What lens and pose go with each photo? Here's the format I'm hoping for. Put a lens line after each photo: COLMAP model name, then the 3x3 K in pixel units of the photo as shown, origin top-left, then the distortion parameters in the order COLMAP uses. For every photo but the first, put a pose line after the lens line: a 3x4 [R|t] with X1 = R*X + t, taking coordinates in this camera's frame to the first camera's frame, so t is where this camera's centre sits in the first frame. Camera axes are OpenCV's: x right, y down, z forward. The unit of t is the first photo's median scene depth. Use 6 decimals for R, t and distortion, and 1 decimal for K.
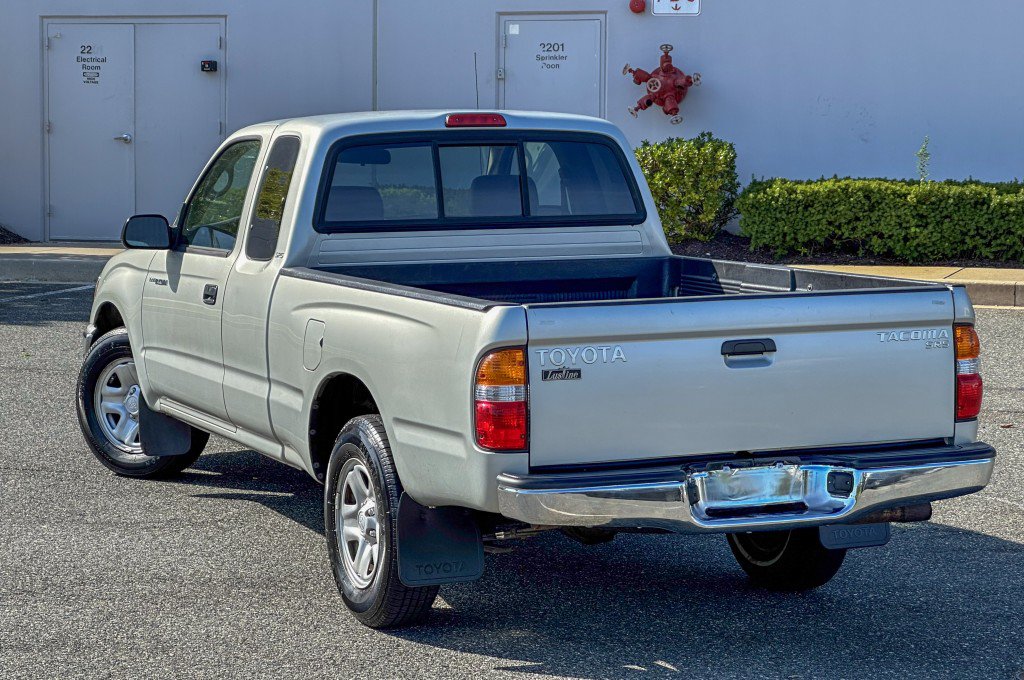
lens RADIAL K [[2396.4, 0, 486.5], [0, 2396.4, 336.6], [0, 0, 1]] dist [-0.093697, 3.942596]
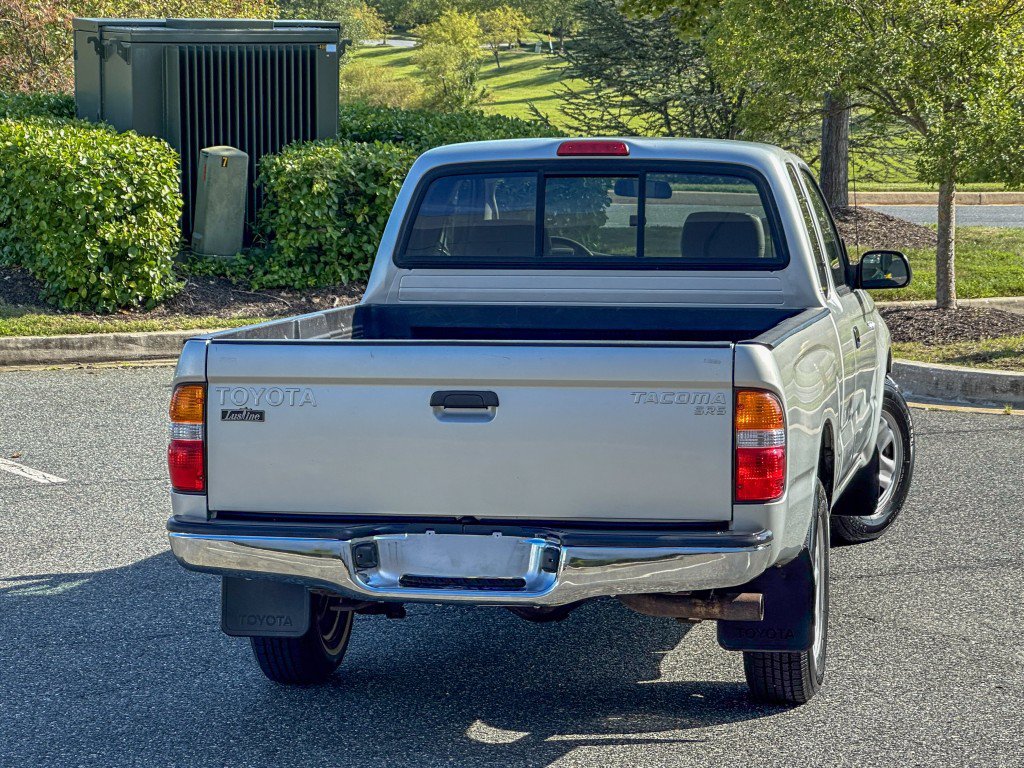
lens RADIAL K [[2844.5, 0, 512.0], [0, 2844.5, 384.0], [0, 0, 1]] dist [-0.059497, 2.292869]
pose [[0.833477, 0.048756, -0.550398, 0.606871], [-0.054600, 0.998492, 0.005768, -0.007205], [0.549849, 0.025245, 0.834882, 0.104109]]
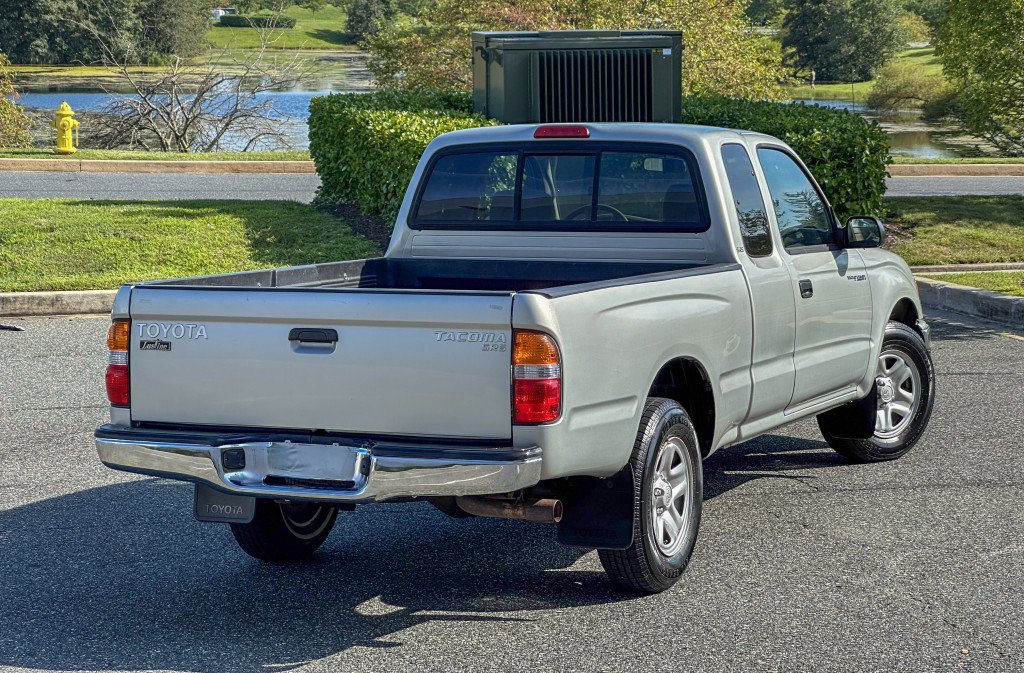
lens RADIAL K [[2276.5, 0, 491.0], [0, 2276.5, 295.8], [0, 0, 1]] dist [-0.019819, 3.227039]
pose [[0.678742, 0.050891, -0.732611, 0.802721], [-0.065216, 0.997832, 0.008894, -0.024506], [0.731475, 0.041741, 0.680589, 0.291513]]
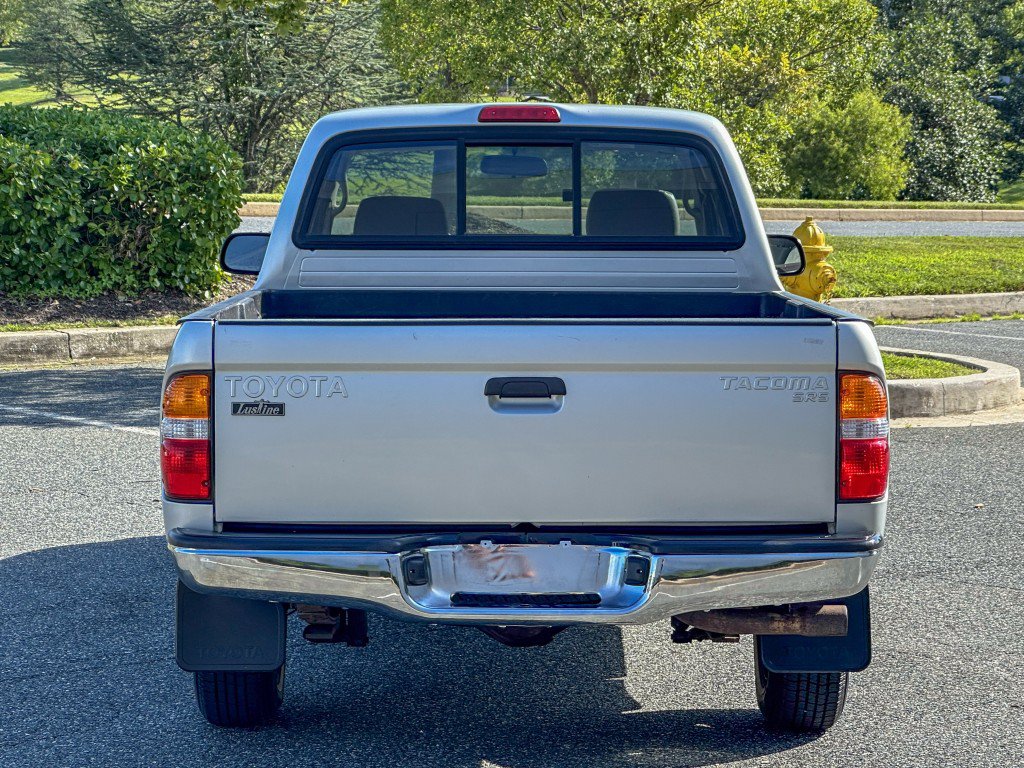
lens RADIAL K [[2948.8, 0, 512.0], [0, 2948.8, 384.0], [0, 0, 1]] dist [-0.063424, 3.166770]
pose [[0.924704, 0.036604, -0.378923, 0.398414], [-0.045270, 0.998877, -0.013982, 0.014413], [0.377986, 0.030083, 0.925323, 0.101670]]
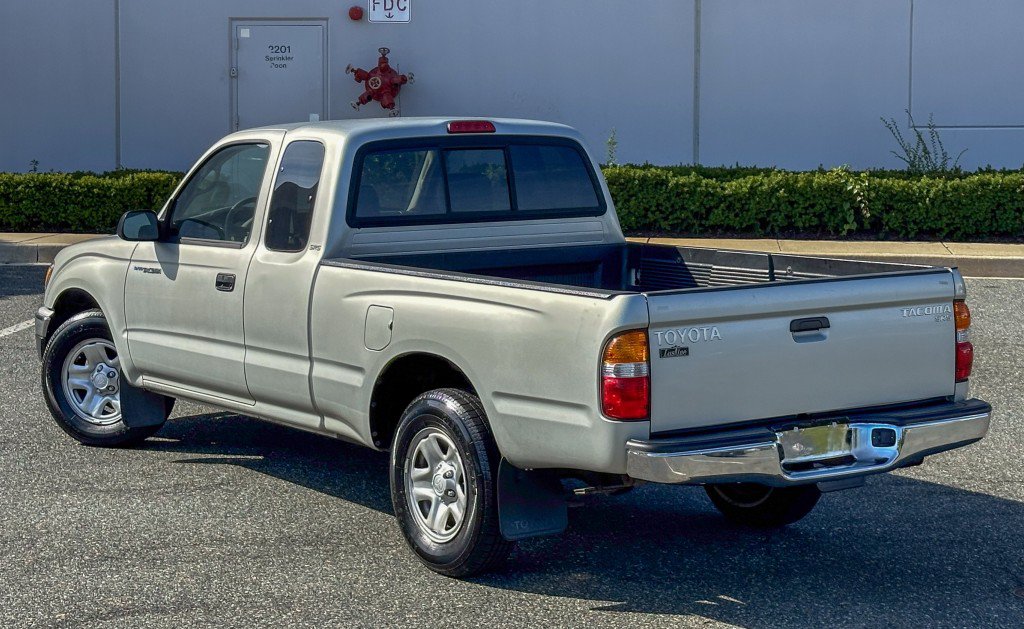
lens RADIAL K [[2070.9, 0, 494.2], [0, 2070.9, 257.3], [0, 0, 1]] dist [0.123698, 0.219975]
pose [[0.978709, -0.015885, 0.204637, -0.214118], [0.019238, 0.999711, -0.014408, -0.014442], [-0.204349, 0.018038, 0.978732, 0.028314]]
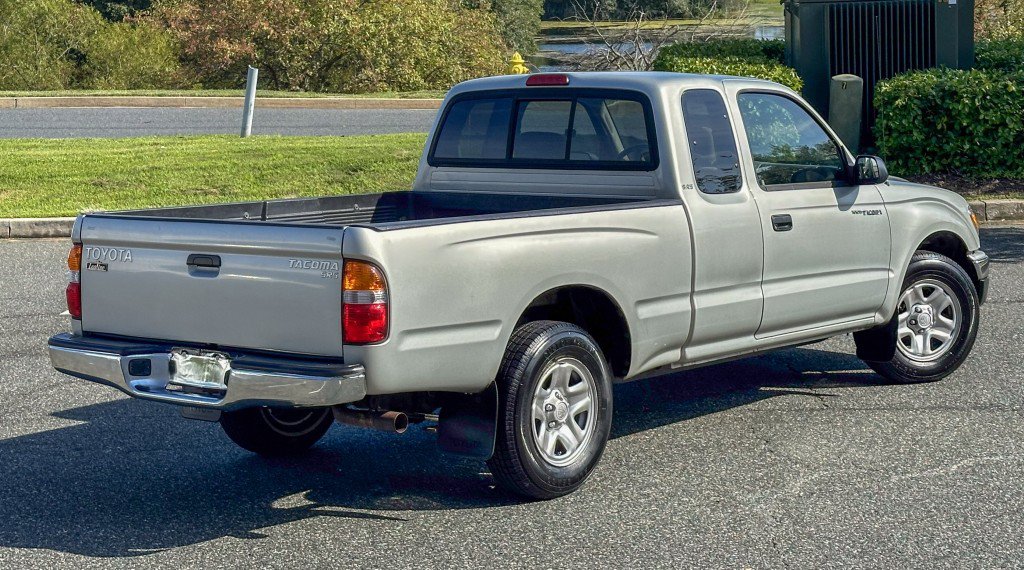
lens RADIAL K [[1914.5, 0, 511.6], [0, 1914.5, 192.1], [0, 0, 1]] dist [0.163664, -0.094261]
pose [[0.475584, 0.049067, -0.878301, 0.923016], [-0.073174, 0.997189, 0.016086, -0.051395], [0.876622, 0.056618, 0.477838, 0.560029]]
